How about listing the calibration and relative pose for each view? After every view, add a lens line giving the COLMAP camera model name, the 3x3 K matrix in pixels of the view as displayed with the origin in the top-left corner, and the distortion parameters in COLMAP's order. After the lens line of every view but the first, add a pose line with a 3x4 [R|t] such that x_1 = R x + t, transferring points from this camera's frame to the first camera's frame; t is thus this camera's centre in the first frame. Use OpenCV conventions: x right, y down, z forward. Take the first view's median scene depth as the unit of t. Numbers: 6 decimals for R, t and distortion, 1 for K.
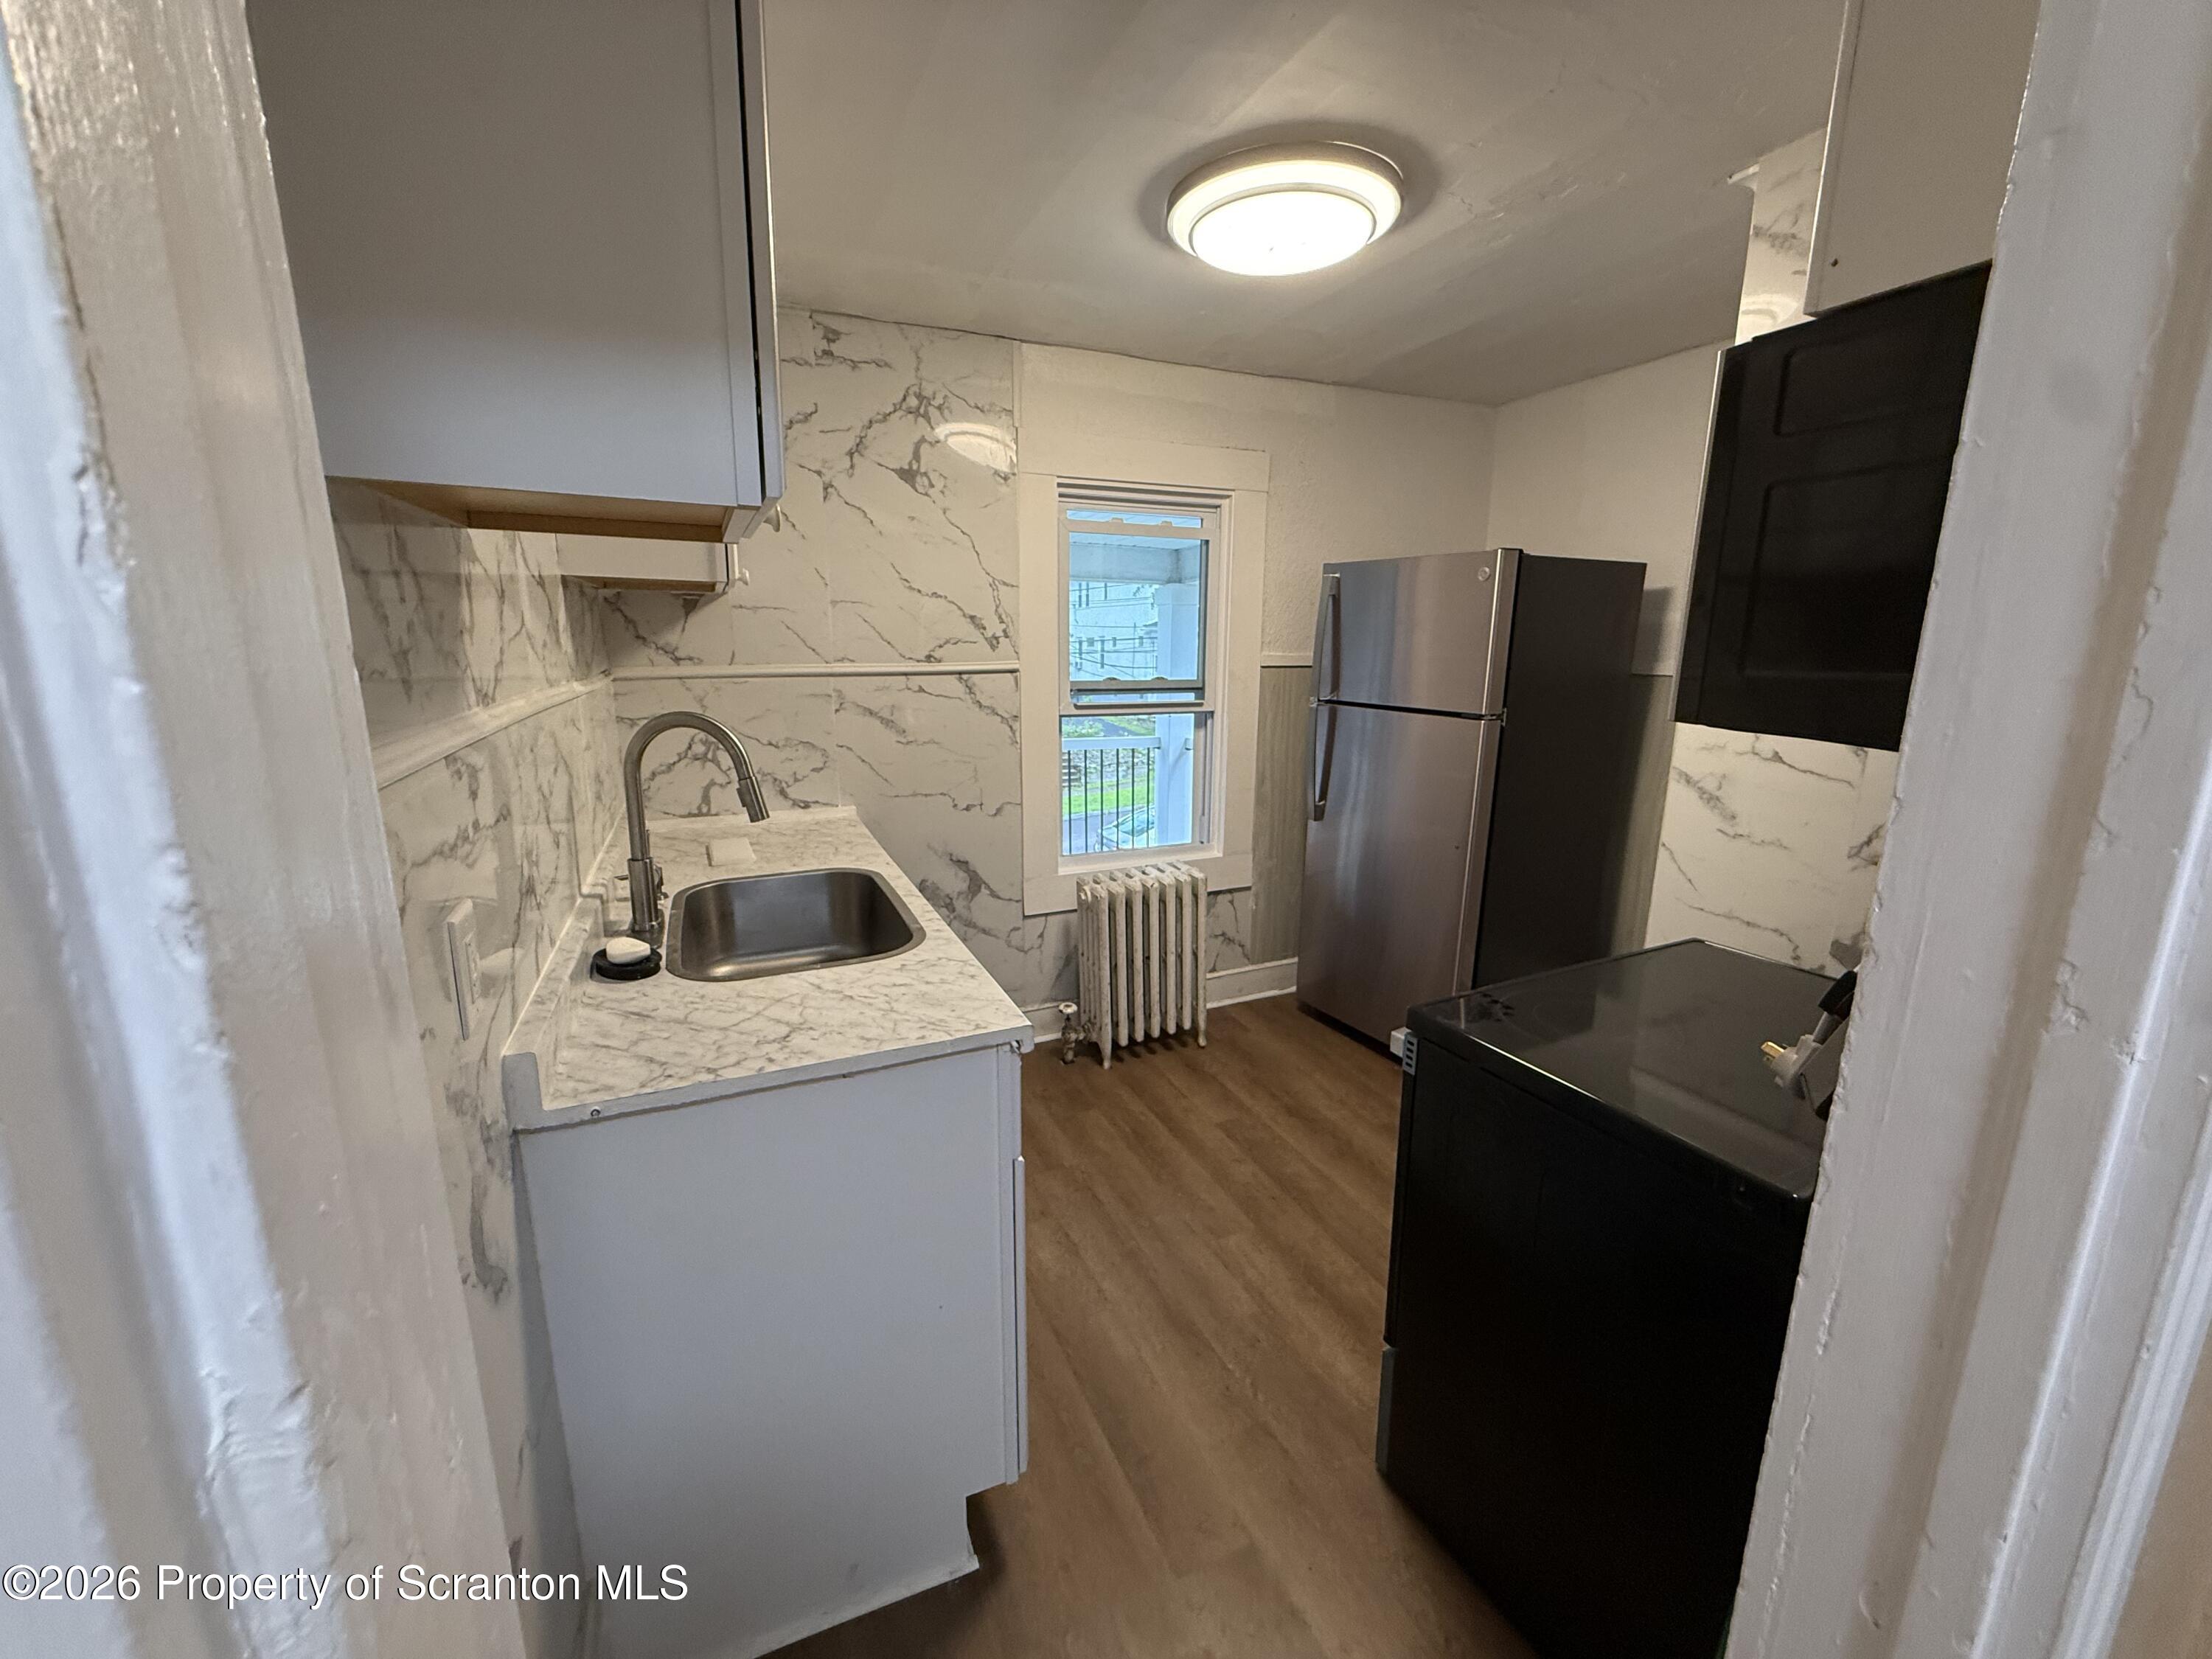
lens RADIAL K [[890.2, 0, 1098.9], [0, 890.2, 830.5], [0, 0, 1]] dist [-0.002168, -0.000090]
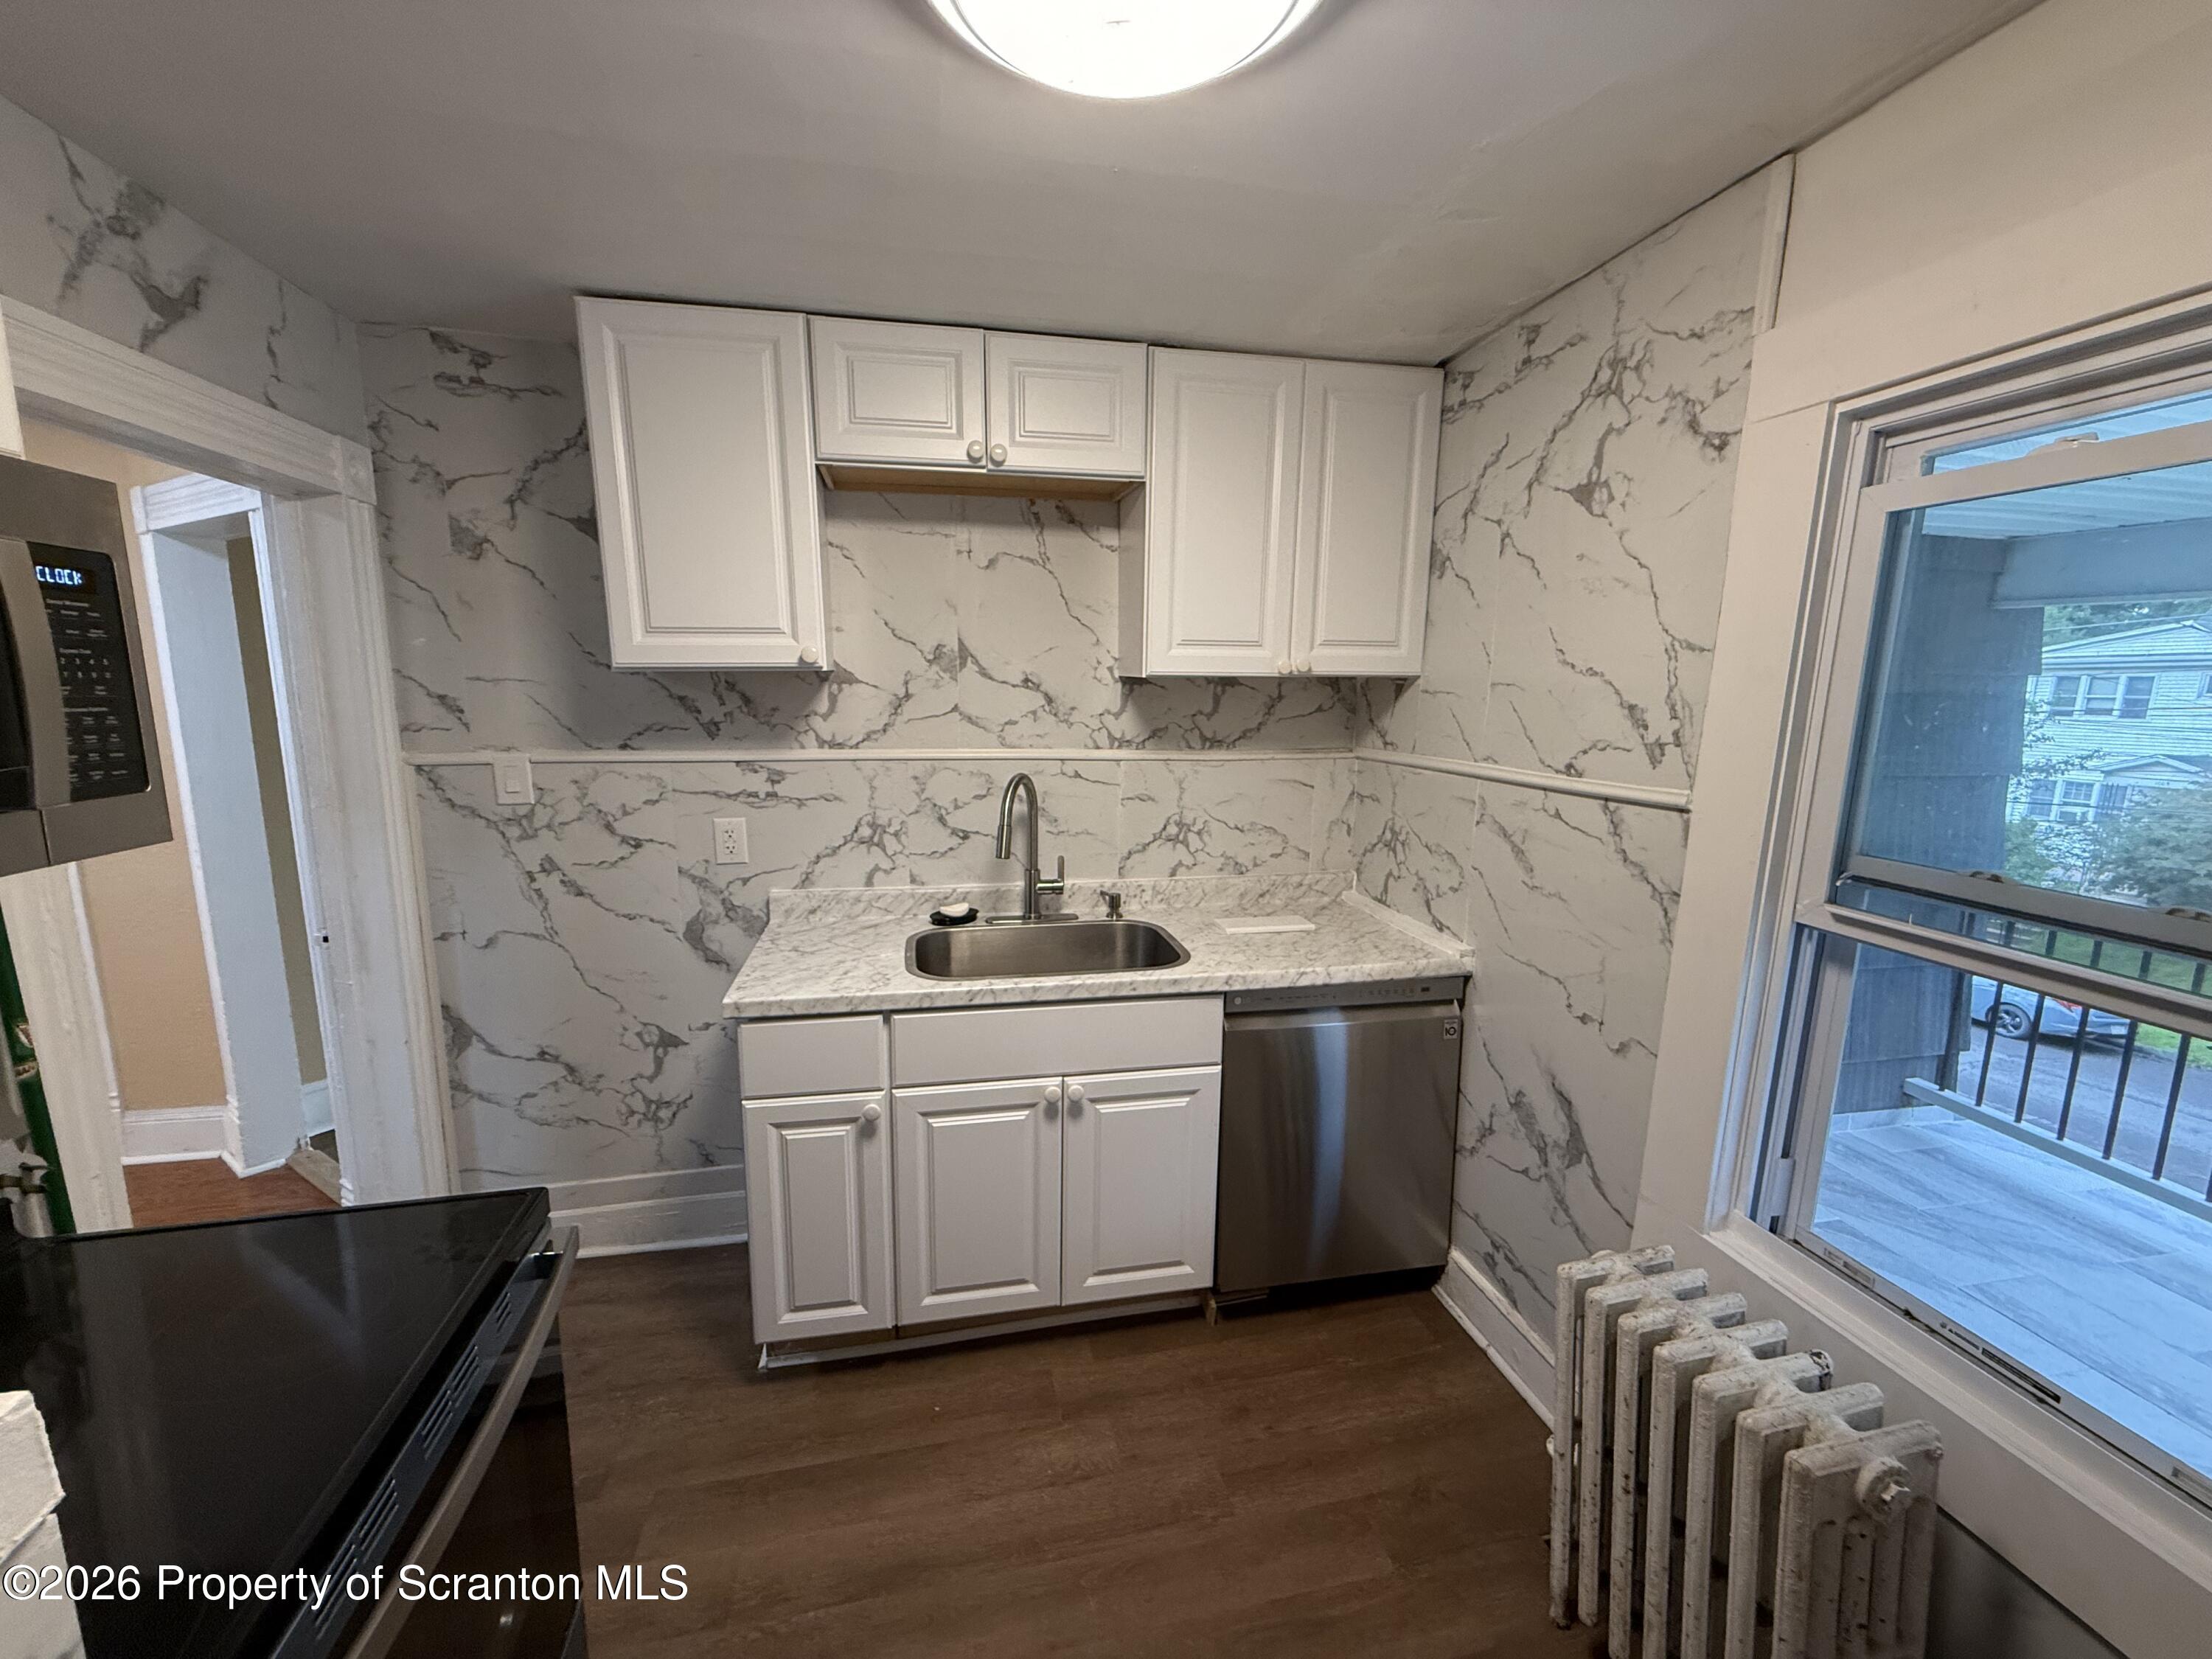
lens RADIAL K [[890.2, 0, 1103.7], [0, 890.2, 828.8], [0, 0, 1]] dist [-0.002168, -0.000090]
pose [[-0.216246, 0.152165, -0.964408, 0.526329], [-0.218400, 0.955211, 0.199684, -0.214829], [0.951598, 0.253807, -0.173328, 0.832729]]
